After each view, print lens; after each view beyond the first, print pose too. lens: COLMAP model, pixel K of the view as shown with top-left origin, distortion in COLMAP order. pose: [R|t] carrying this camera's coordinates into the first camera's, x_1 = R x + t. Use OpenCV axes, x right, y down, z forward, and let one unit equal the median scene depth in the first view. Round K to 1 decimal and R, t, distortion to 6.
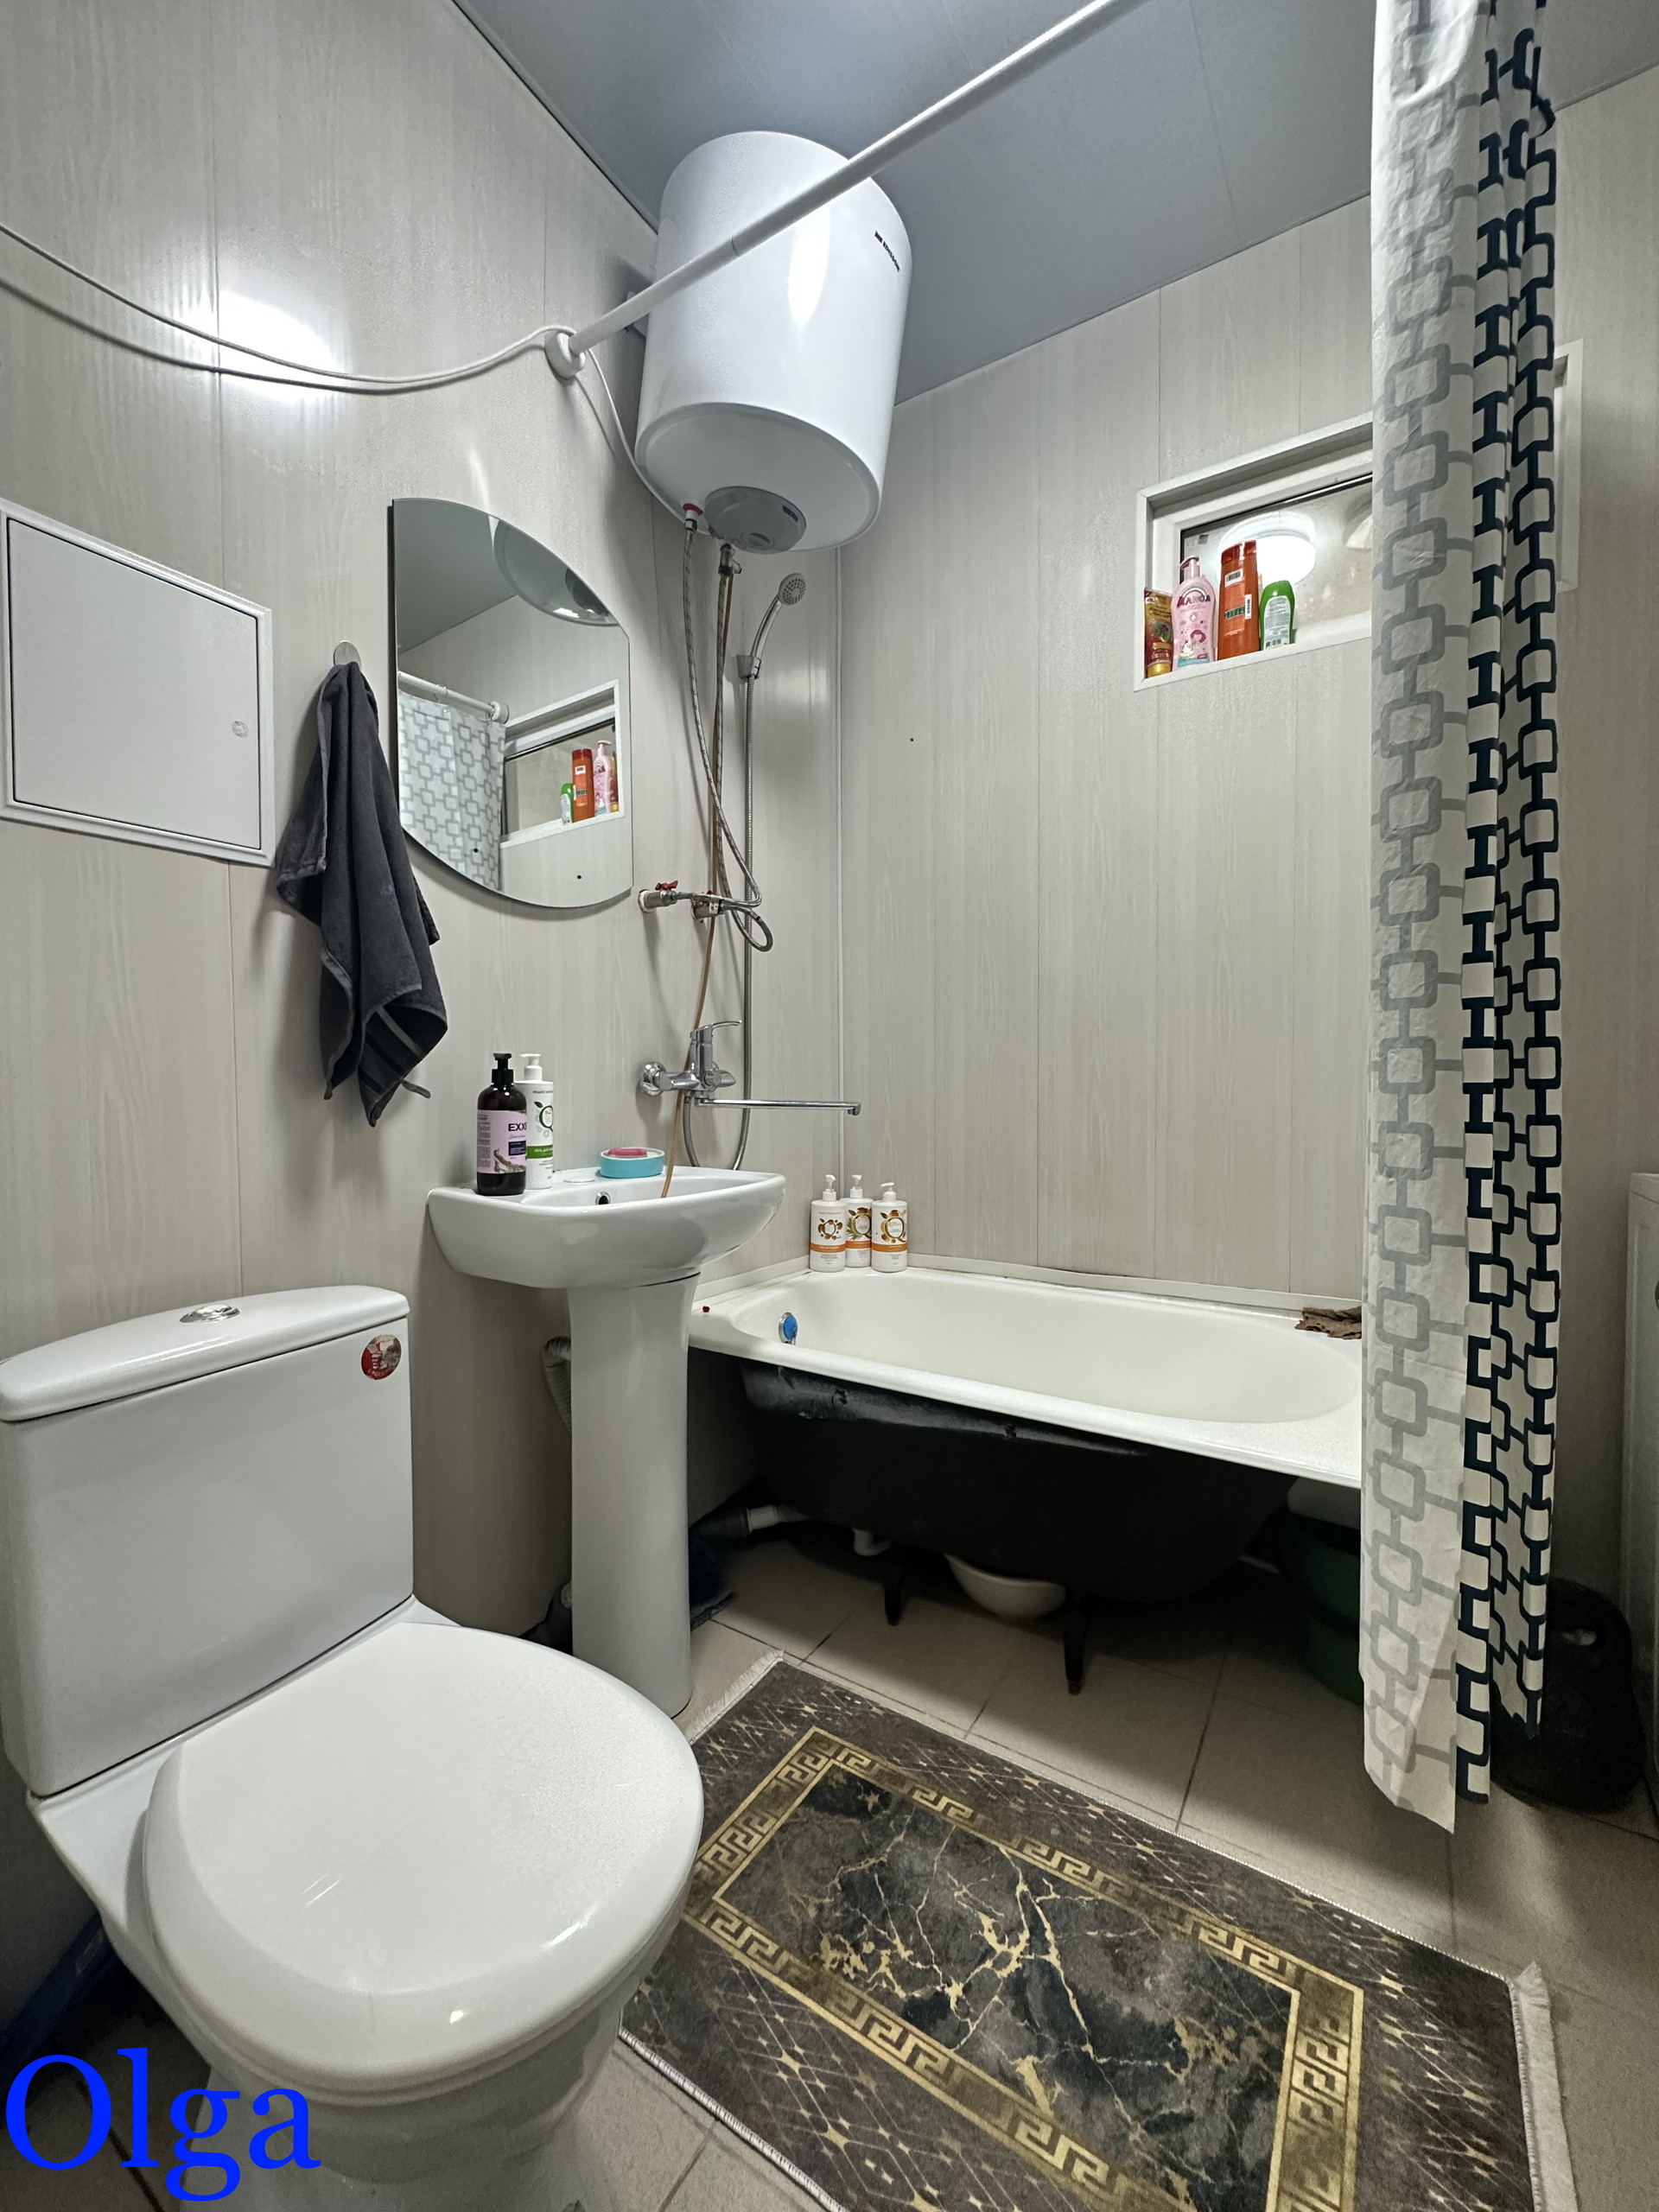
lens RADIAL K [[884.3, 0, 834.3], [0, 884.3, 1105.3], [0, 0, 1]] dist [-0.002347, 0.000916]
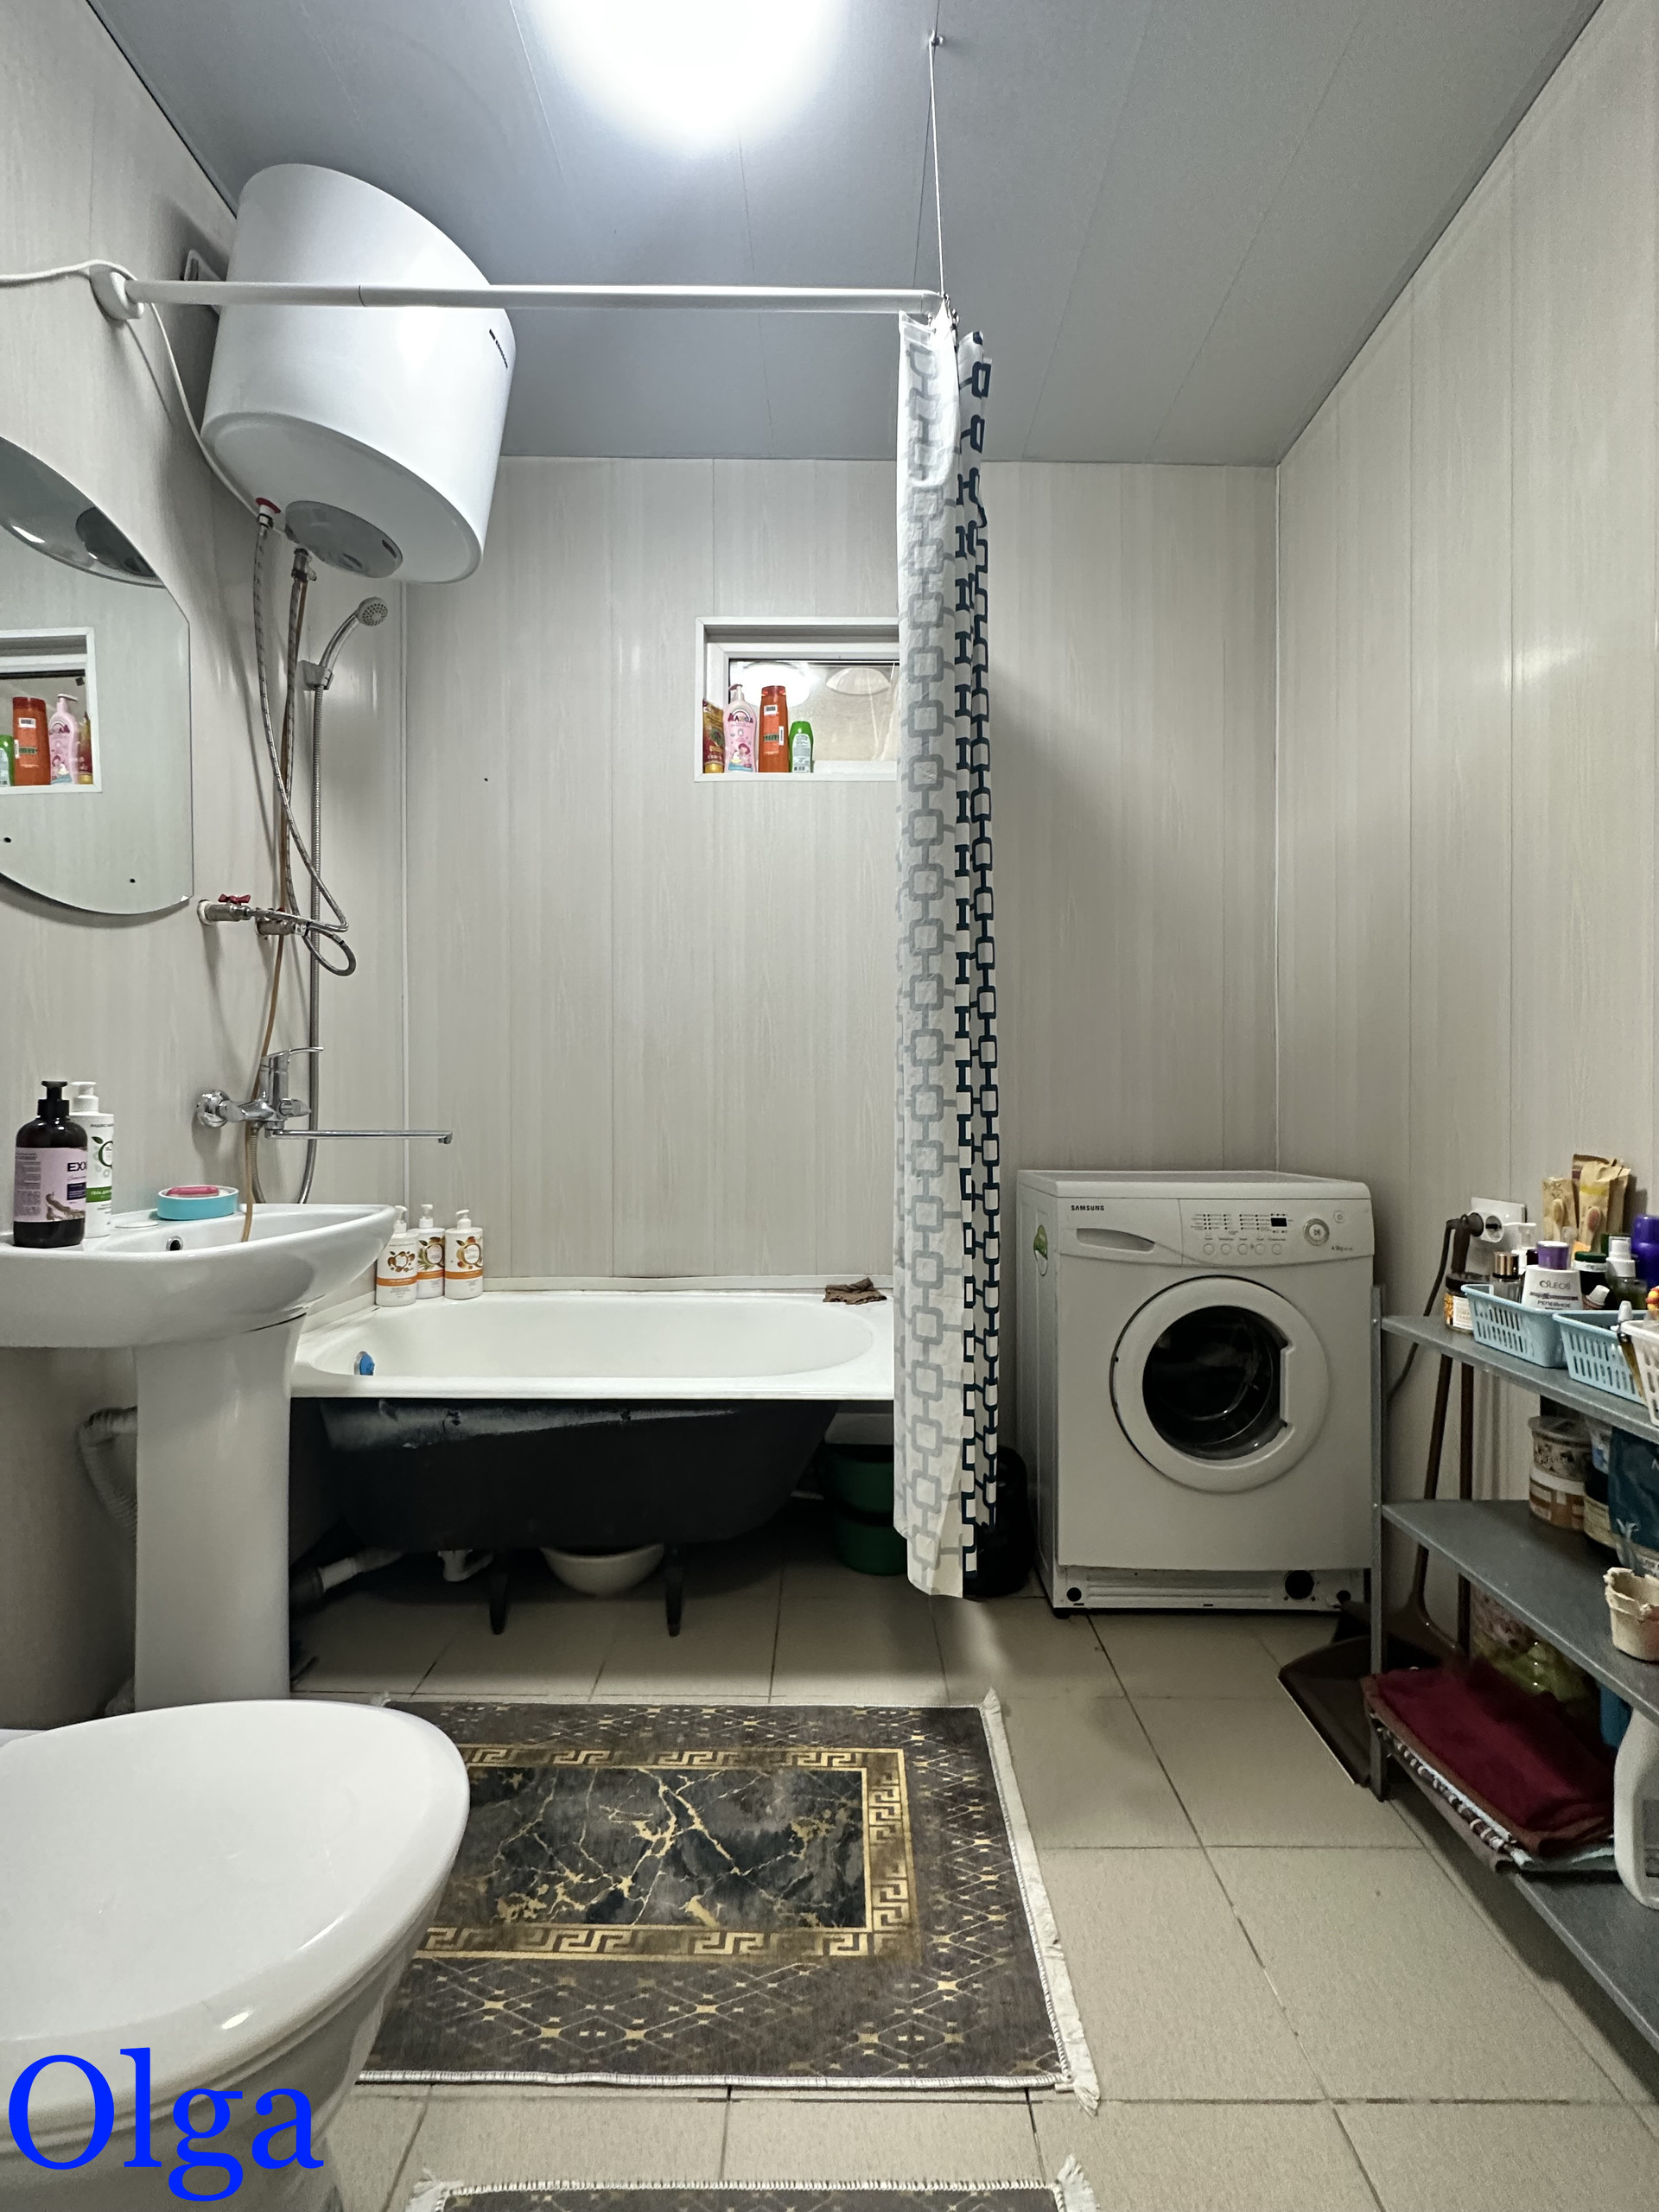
lens RADIAL K [[884.3, 0, 834.3], [0, 884.3, 1105.3], [0, 0, 1]] dist [-0.002347, 0.000916]
pose [[0.844096, 0.000182, 0.536192, -0.207275], [0.013927, 0.999655, -0.022263, -0.006248], [-0.536011, 0.026260, 0.843802, -0.138020]]
